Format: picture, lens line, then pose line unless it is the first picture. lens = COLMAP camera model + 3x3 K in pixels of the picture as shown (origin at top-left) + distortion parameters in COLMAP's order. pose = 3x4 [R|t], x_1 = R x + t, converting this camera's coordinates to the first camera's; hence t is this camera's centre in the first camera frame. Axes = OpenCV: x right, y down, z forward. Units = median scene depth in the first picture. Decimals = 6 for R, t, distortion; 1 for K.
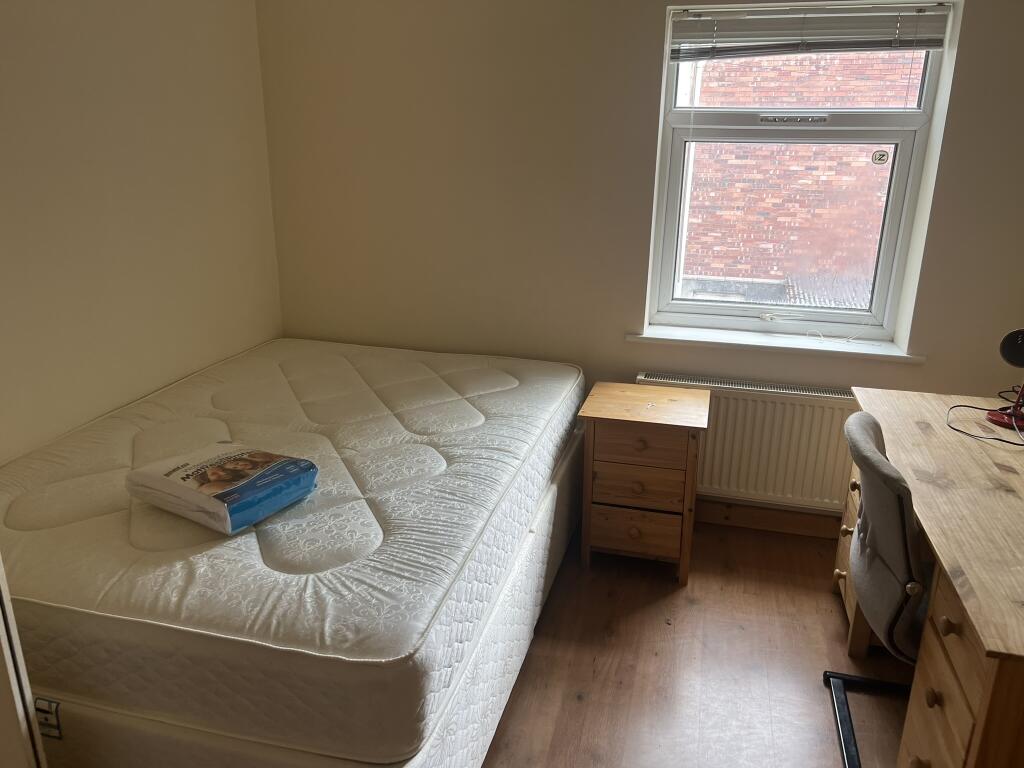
lens RADIAL K [[781.8, 0, 516.8], [0, 781.8, 388.0], [0, 0, 1]] dist [0.033757, -0.042613]
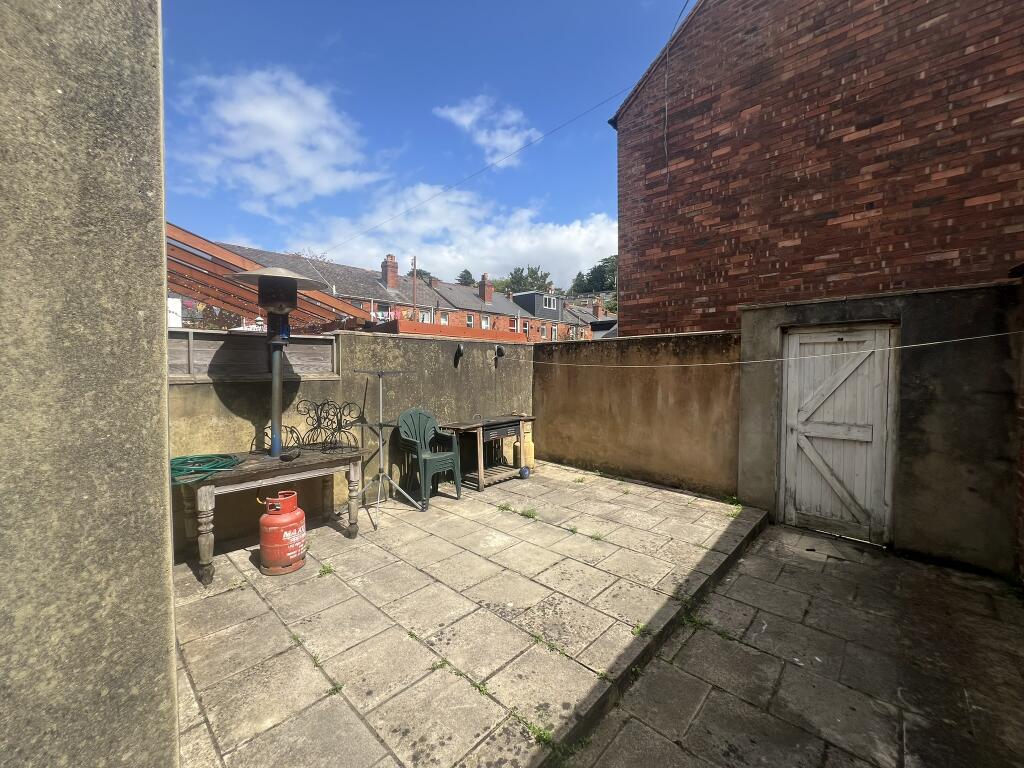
lens RADIAL K [[412.1, 0, 514.3], [0, 412.1, 382.7], [0, 0, 1]] dist [-0.003597, 0.001783]
pose [[0.883038, 0.001473, -0.469299, 0.105762], [-0.132911, 0.959838, -0.247075, 0.008326], [0.450087, 0.280552, 0.847769, 0.362394]]
